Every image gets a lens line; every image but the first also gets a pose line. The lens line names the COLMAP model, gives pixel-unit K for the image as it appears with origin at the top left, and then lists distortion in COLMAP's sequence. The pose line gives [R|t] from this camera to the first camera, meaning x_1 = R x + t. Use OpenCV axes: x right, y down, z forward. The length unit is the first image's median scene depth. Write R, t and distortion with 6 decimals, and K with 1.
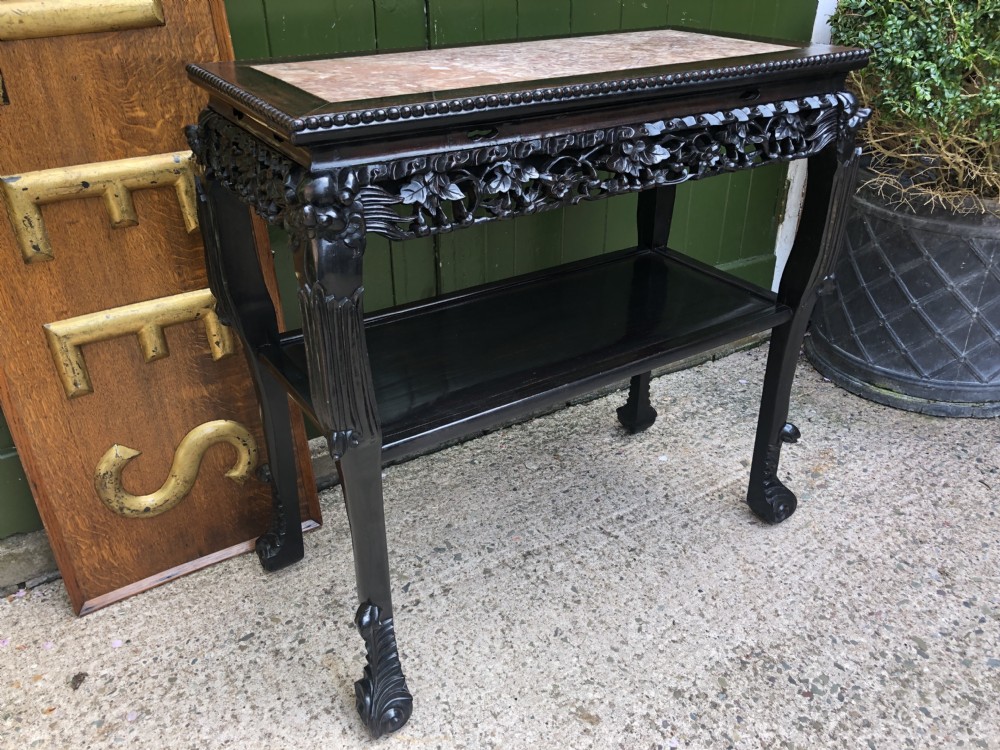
lens RADIAL K [[828.6, 0, 503.6], [0, 828.6, 361.9], [0, 0, 1]] dist [-0.003774, 0.024586]
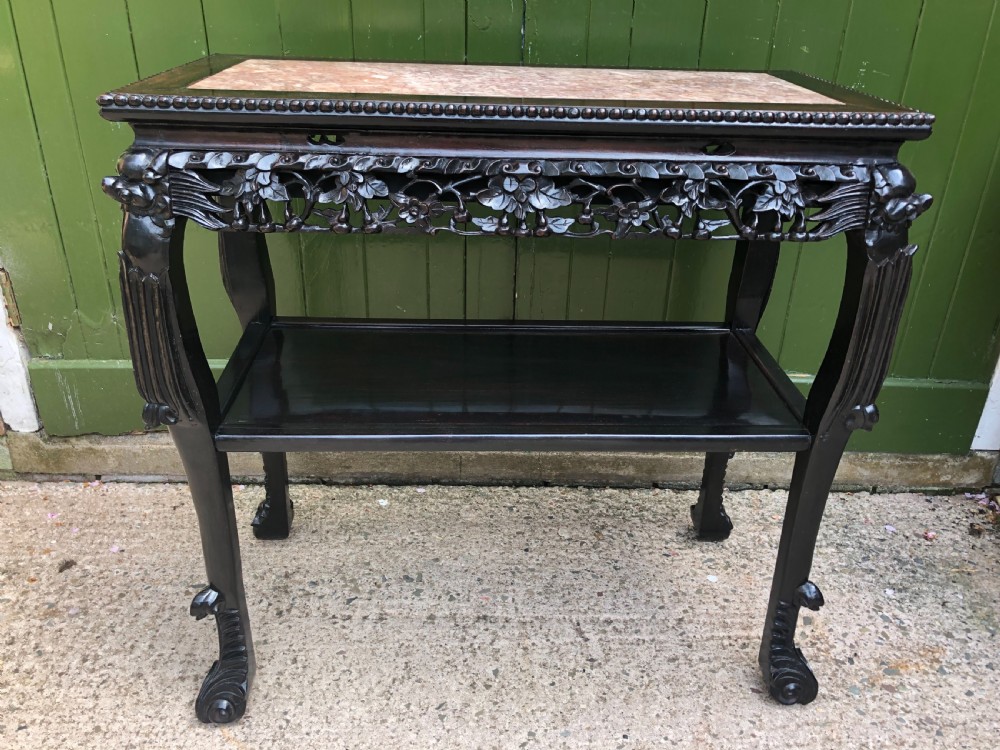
lens RADIAL K [[828.6, 0, 504.8], [0, 828.6, 359.9], [0, 0, 1]] dist [-0.003774, 0.024586]
pose [[0.863687, 0.244685, -0.440652, 0.418887], [-0.265764, 0.963931, 0.014348, -0.067577], [0.428269, 0.104718, 0.897563, 0.173500]]
